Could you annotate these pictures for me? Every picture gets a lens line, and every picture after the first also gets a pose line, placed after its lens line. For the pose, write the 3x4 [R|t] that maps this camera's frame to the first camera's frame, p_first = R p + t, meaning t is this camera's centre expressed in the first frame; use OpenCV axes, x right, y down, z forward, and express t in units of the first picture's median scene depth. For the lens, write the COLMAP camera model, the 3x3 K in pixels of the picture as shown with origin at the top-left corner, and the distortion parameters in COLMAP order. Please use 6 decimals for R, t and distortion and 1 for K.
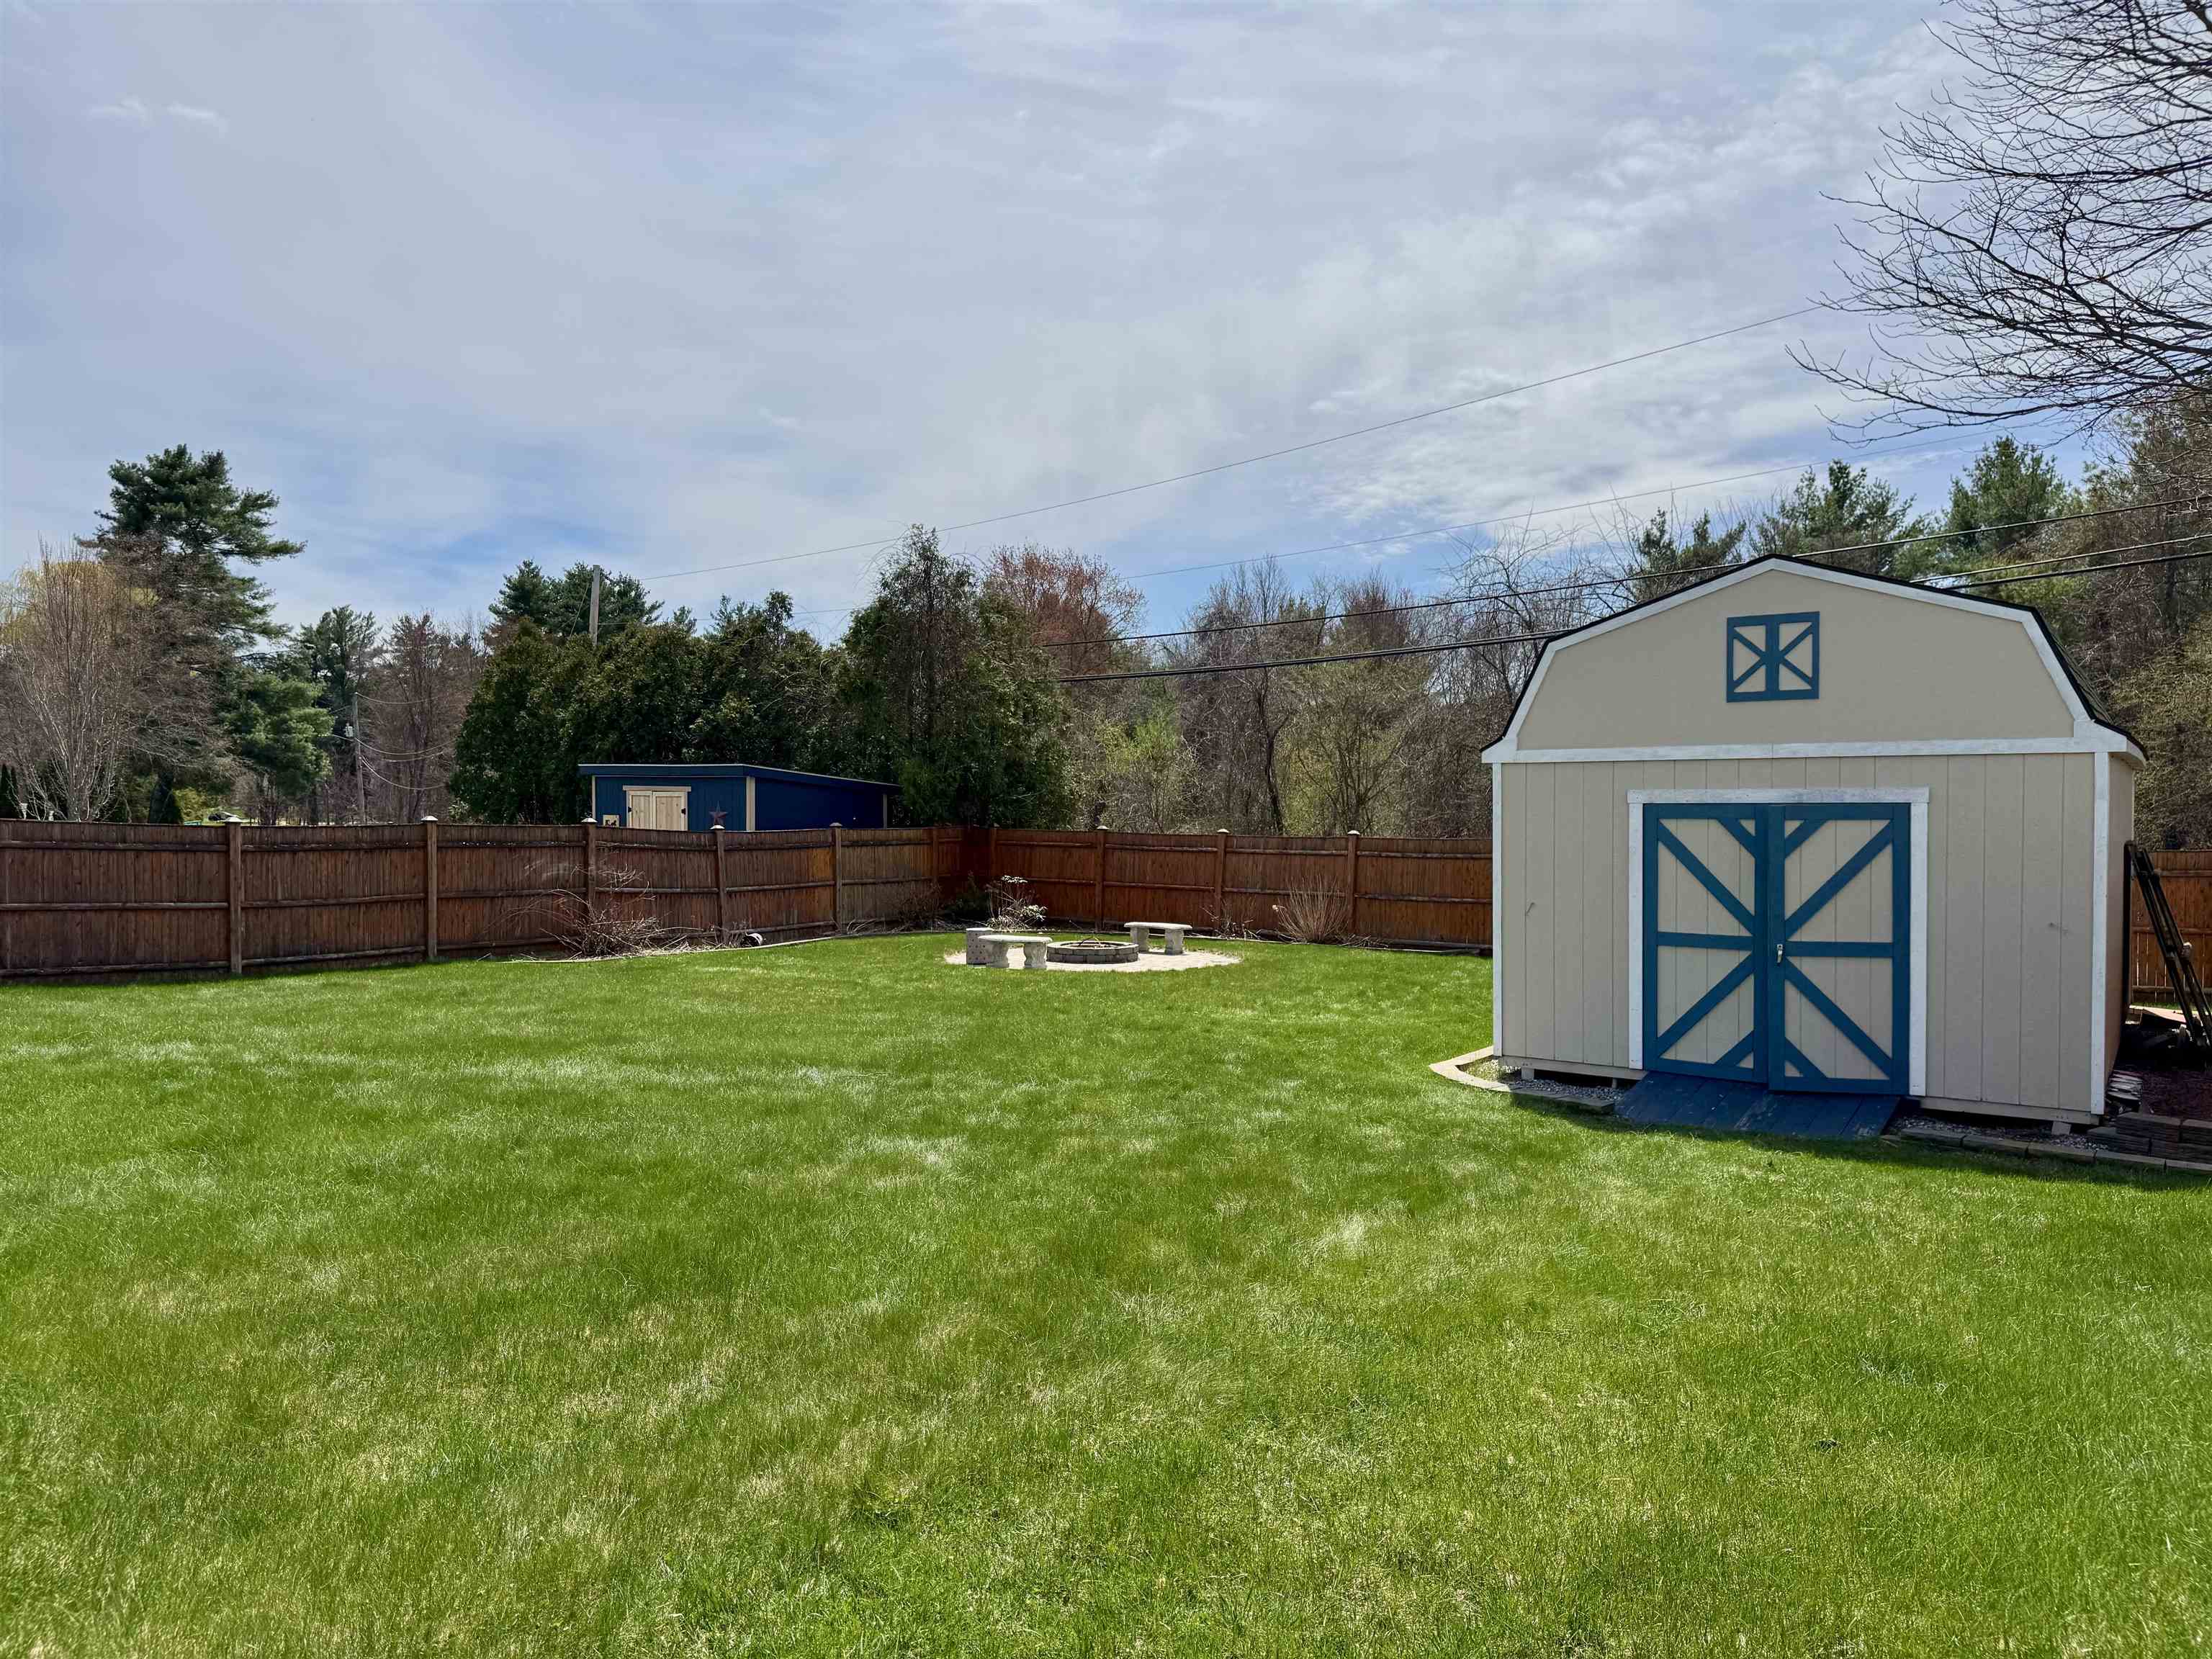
lens RADIAL K [[1536.6, 0, 1107.6], [0, 1536.6, 840.1], [0, 0, 1]] dist [0.122195, -0.170502]
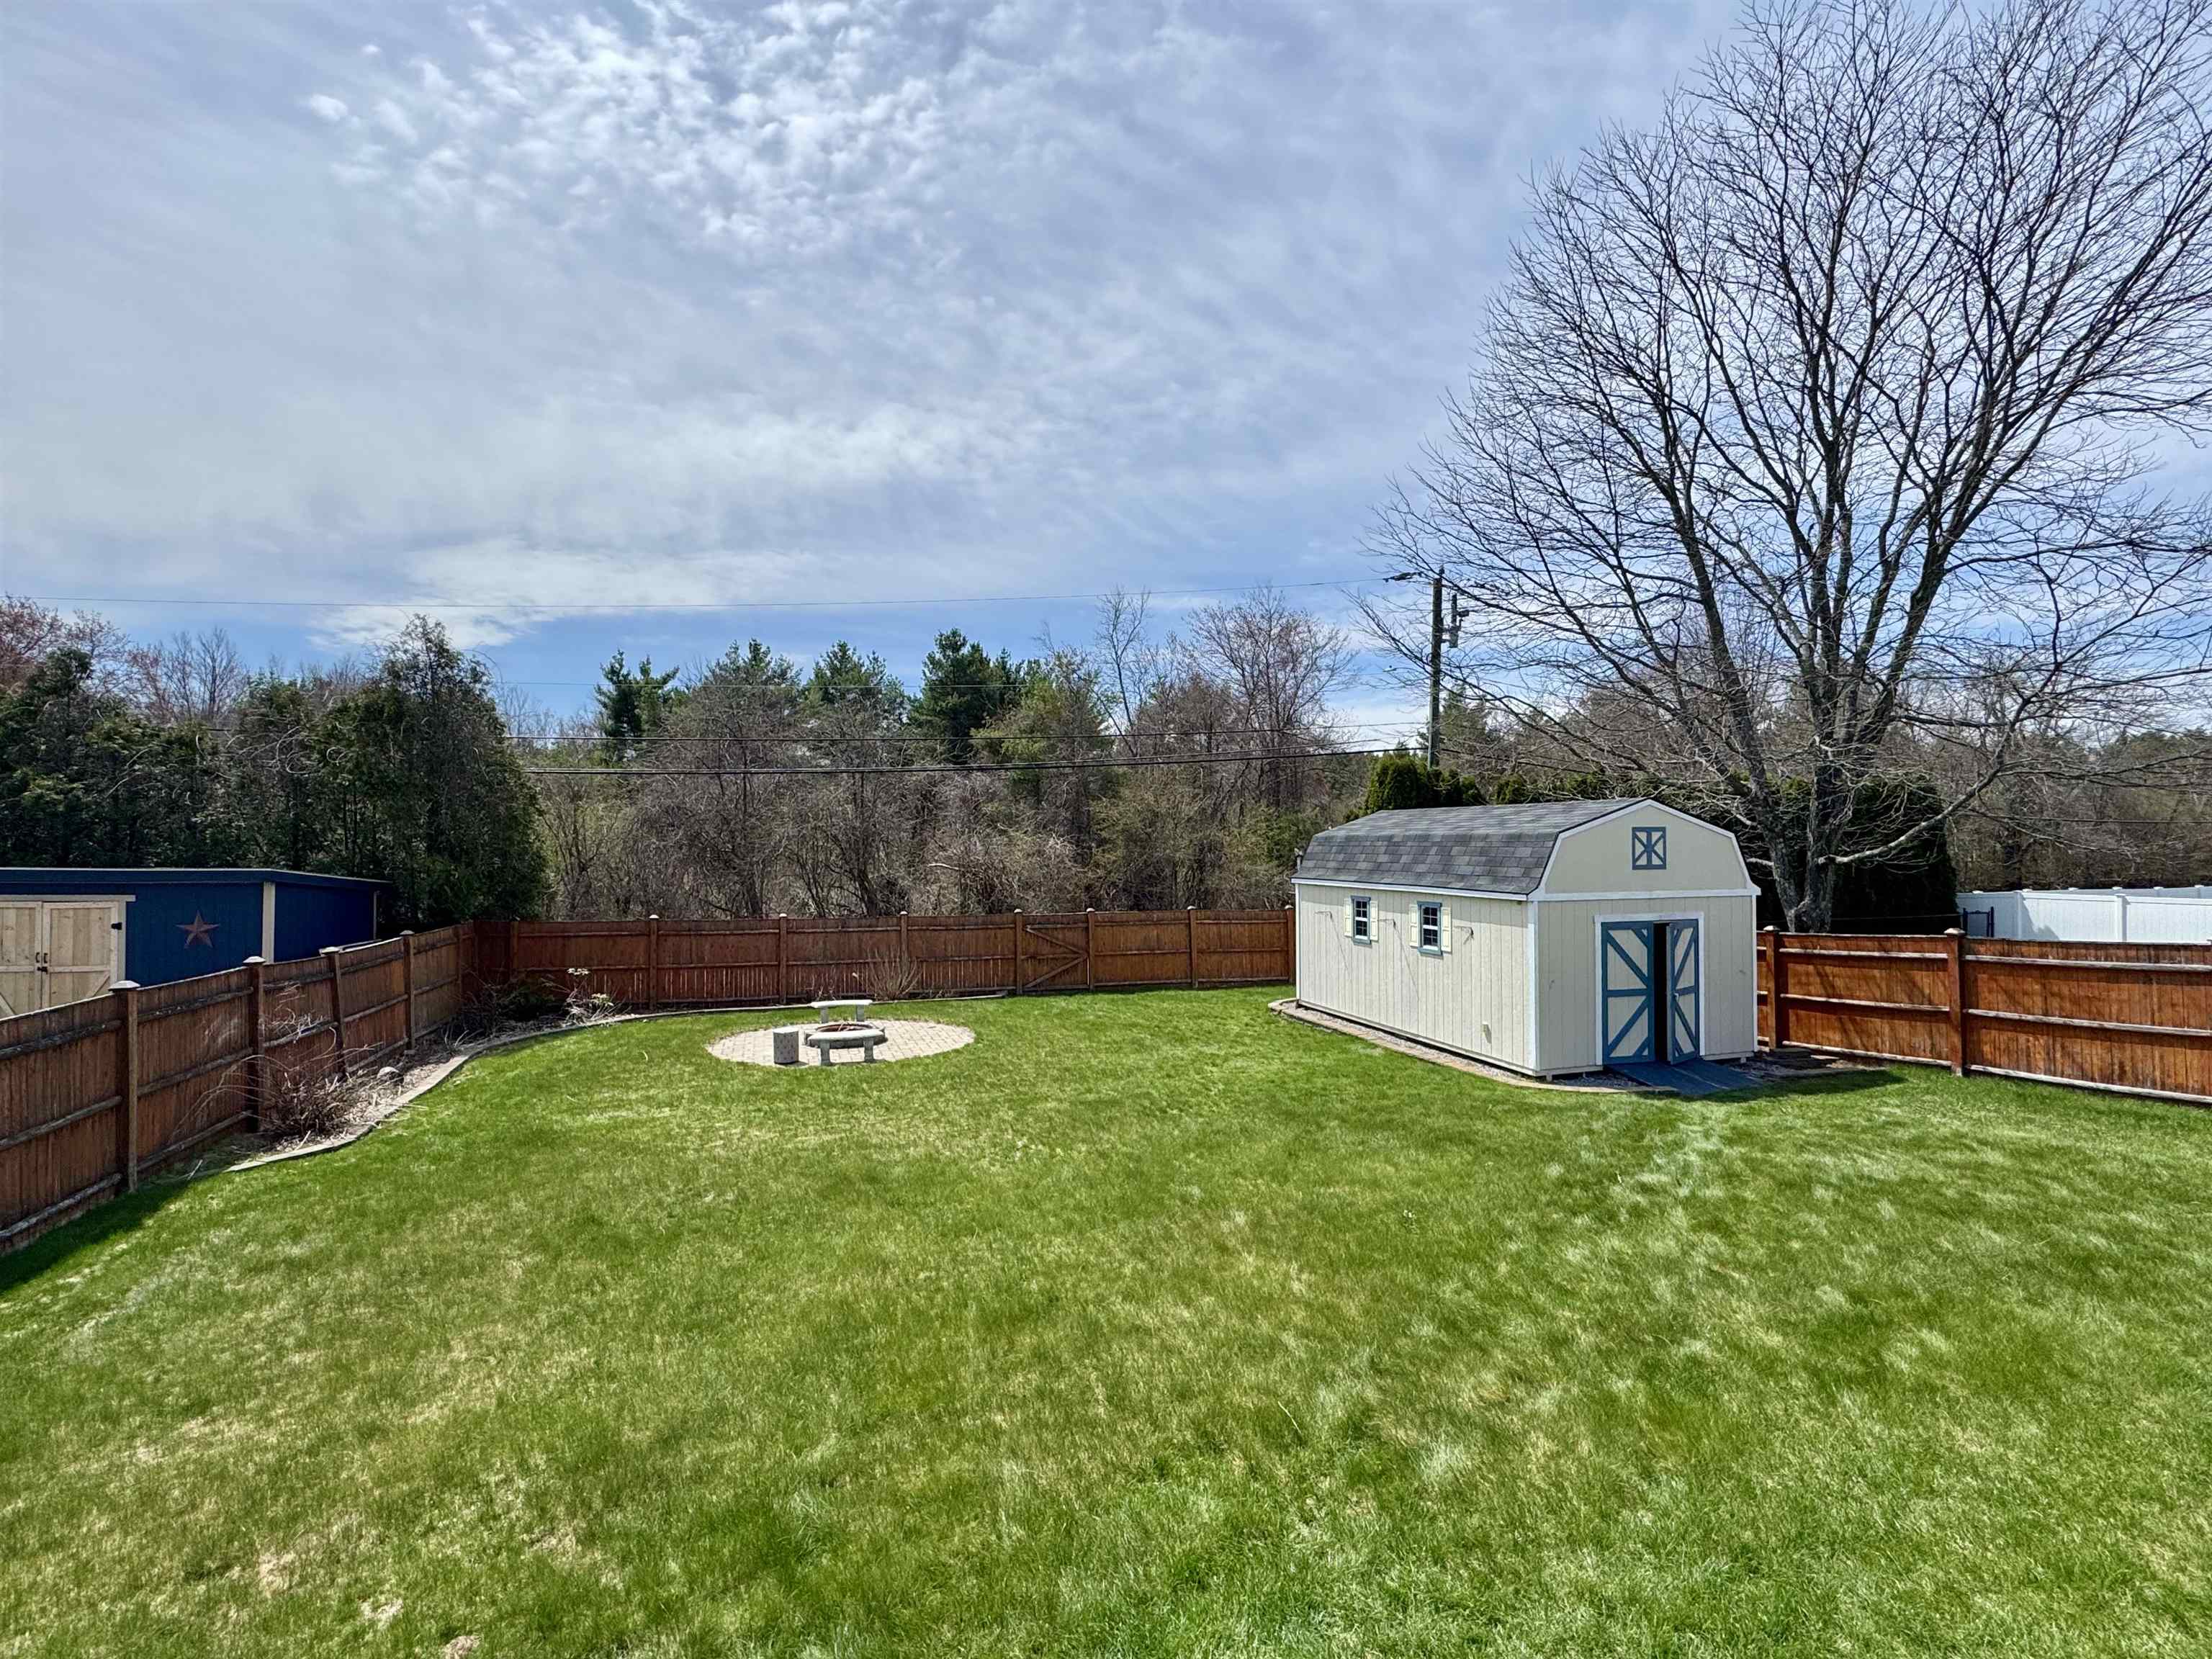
lens RADIAL K [[1017.9, 0, 1106.0], [0, 1017.9, 829.5], [0, 0, 1]] dist [0.000301, -0.000082]
pose [[0.607981, 0.008657, 0.793904, -0.395418], [0.020442, 0.999438, -0.026554, -0.045709], [-0.793688, 0.032373, 0.607462, 0.288125]]
